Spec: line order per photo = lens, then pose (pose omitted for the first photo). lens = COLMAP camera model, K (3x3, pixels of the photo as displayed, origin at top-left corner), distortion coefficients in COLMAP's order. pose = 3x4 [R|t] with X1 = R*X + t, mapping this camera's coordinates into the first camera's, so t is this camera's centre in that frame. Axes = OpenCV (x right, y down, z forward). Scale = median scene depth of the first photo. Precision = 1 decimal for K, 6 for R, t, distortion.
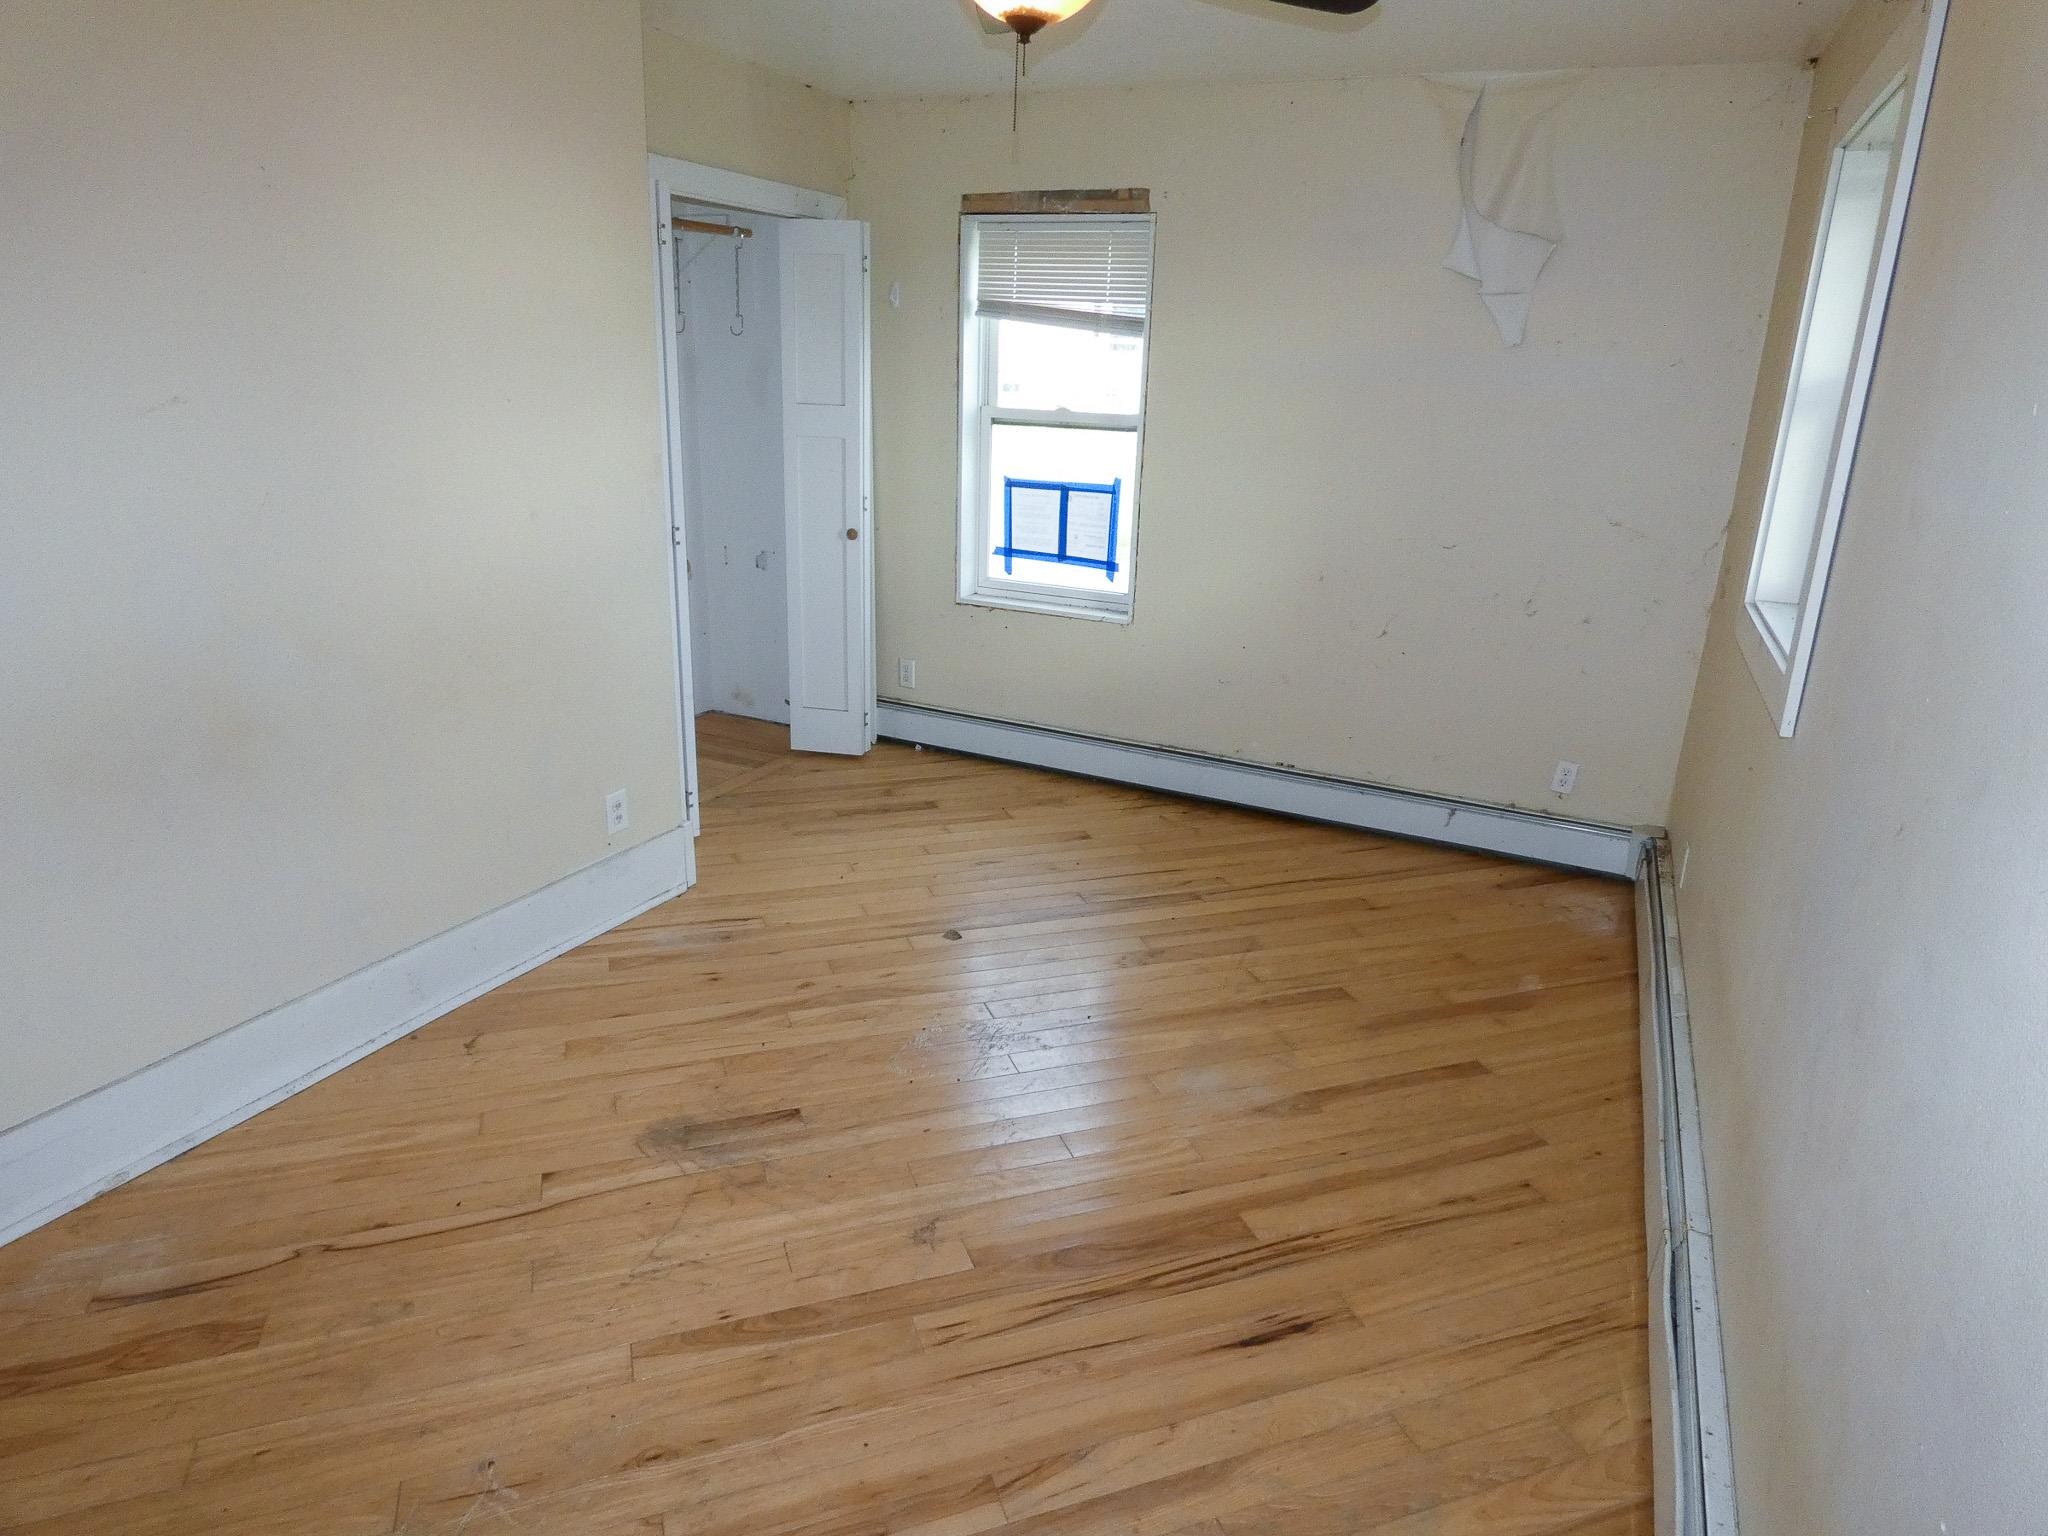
lens RADIAL K [[1222.2, 0, 1024.0], [0, 1222.2, 768.0], [0, 0, 1]] dist [-0.013304, -0.018251]
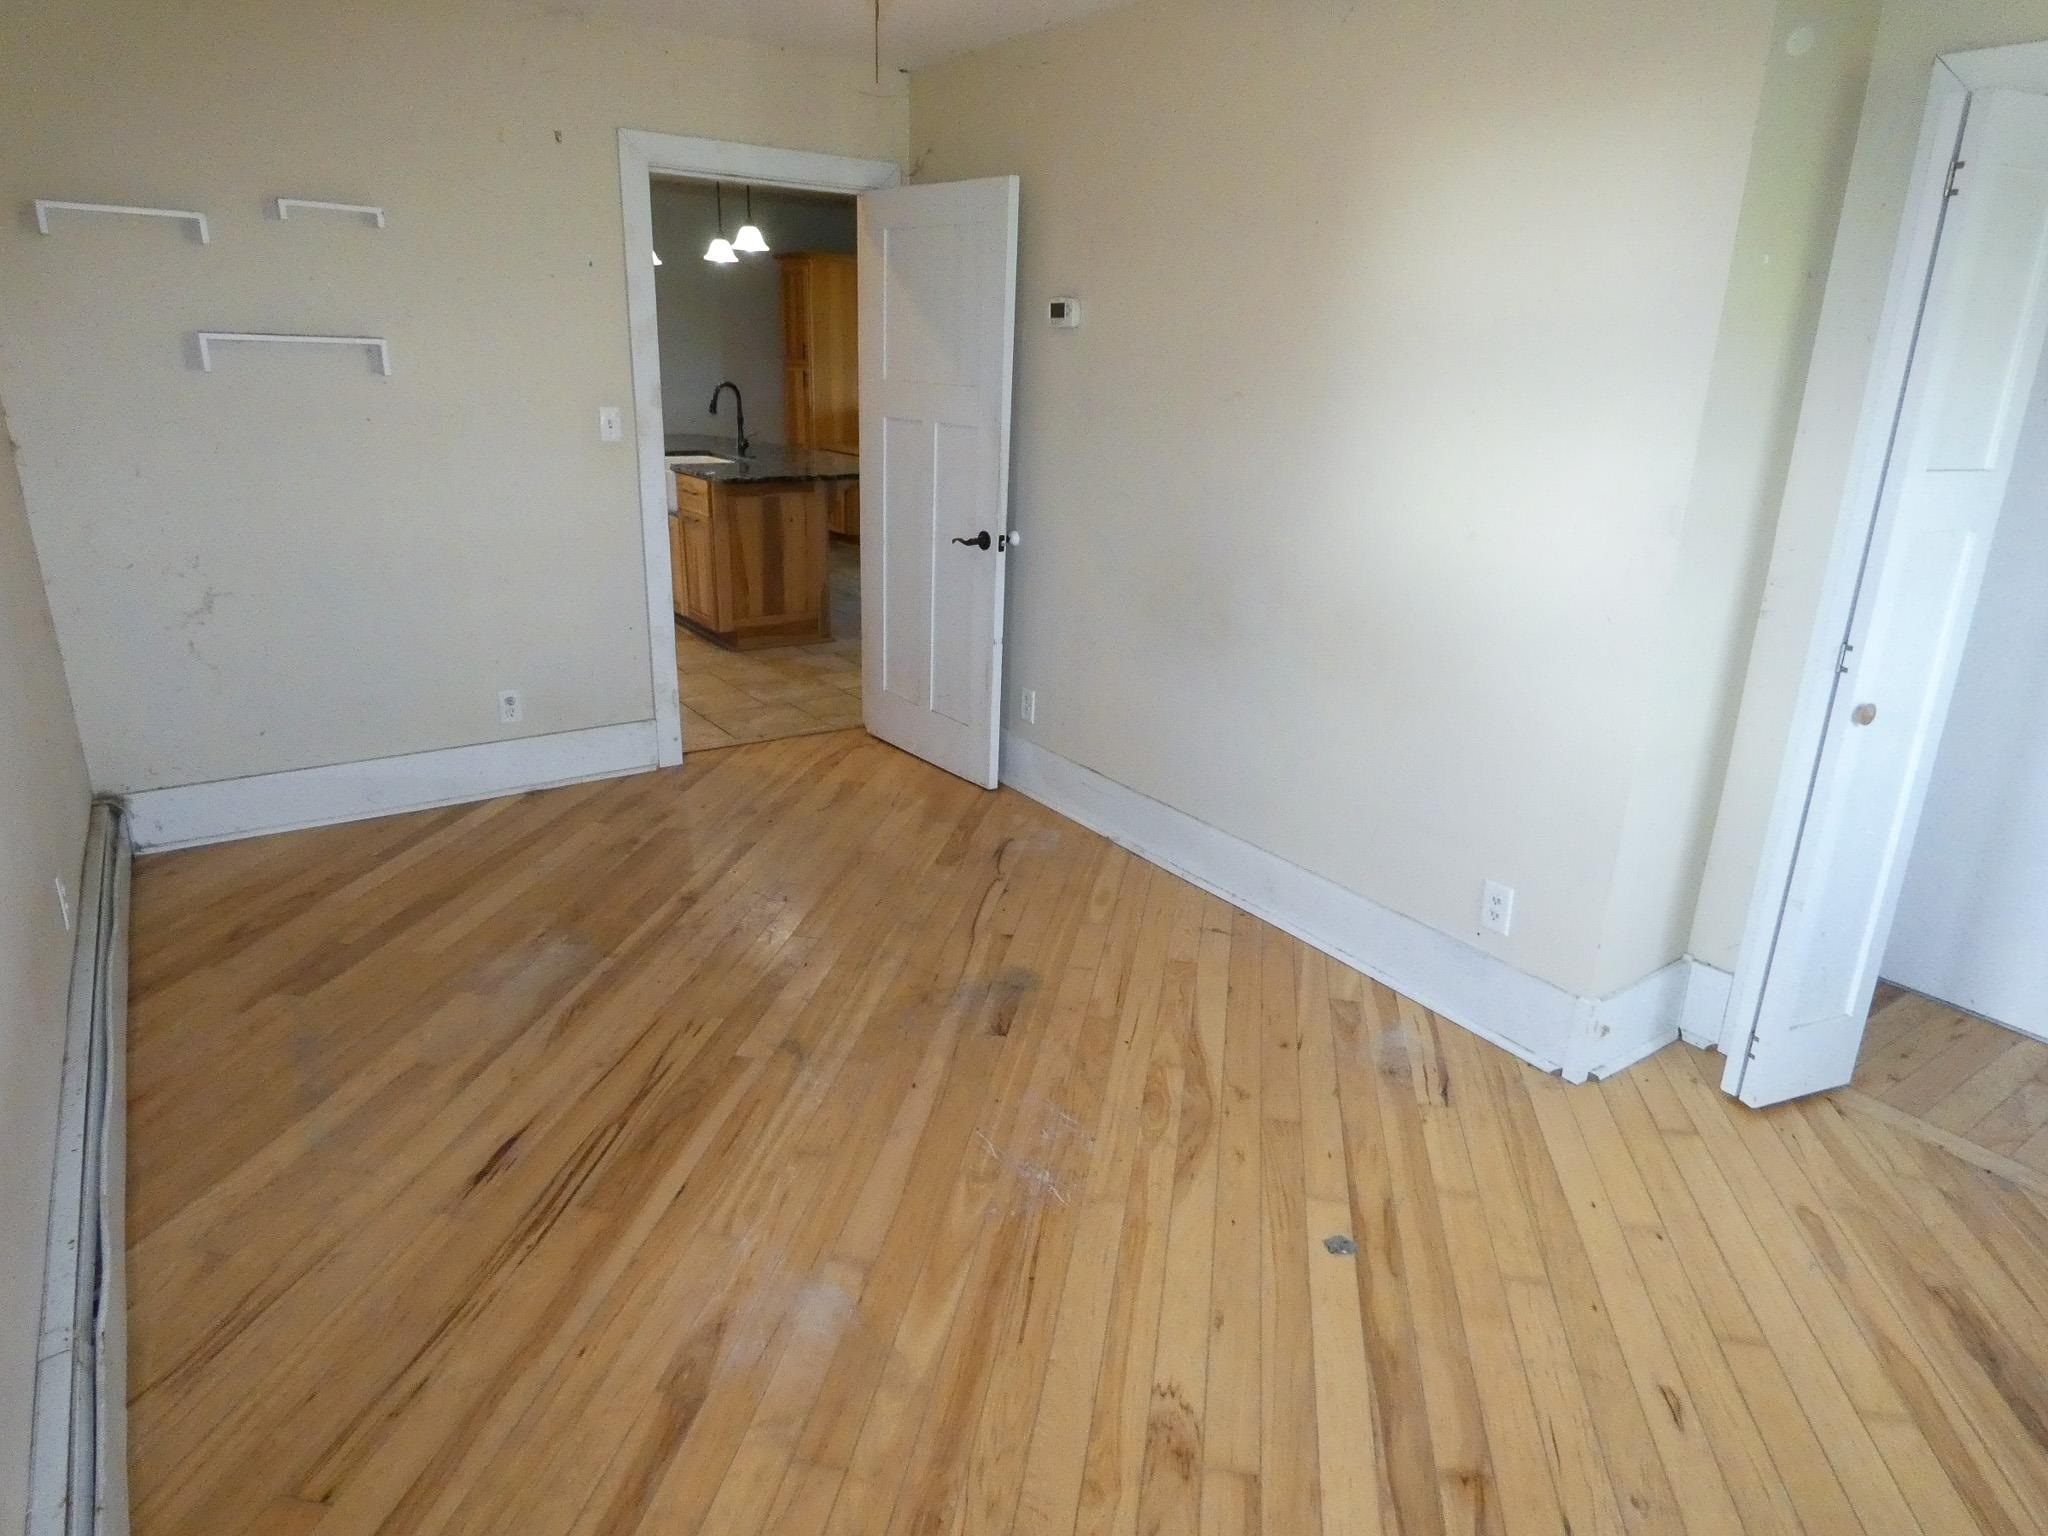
lens RADIAL K [[1242.8, 0, 1024.0], [0, 1242.8, 768.0], [0, 0, 1]] dist [0.003376, 0.000444]
pose [[-0.503109, 0.219241, -0.835952, 0.746371], [-0.318399, 0.852224, 0.415134, -0.423768], [0.803433, 0.475024, -0.358955, 1.443238]]
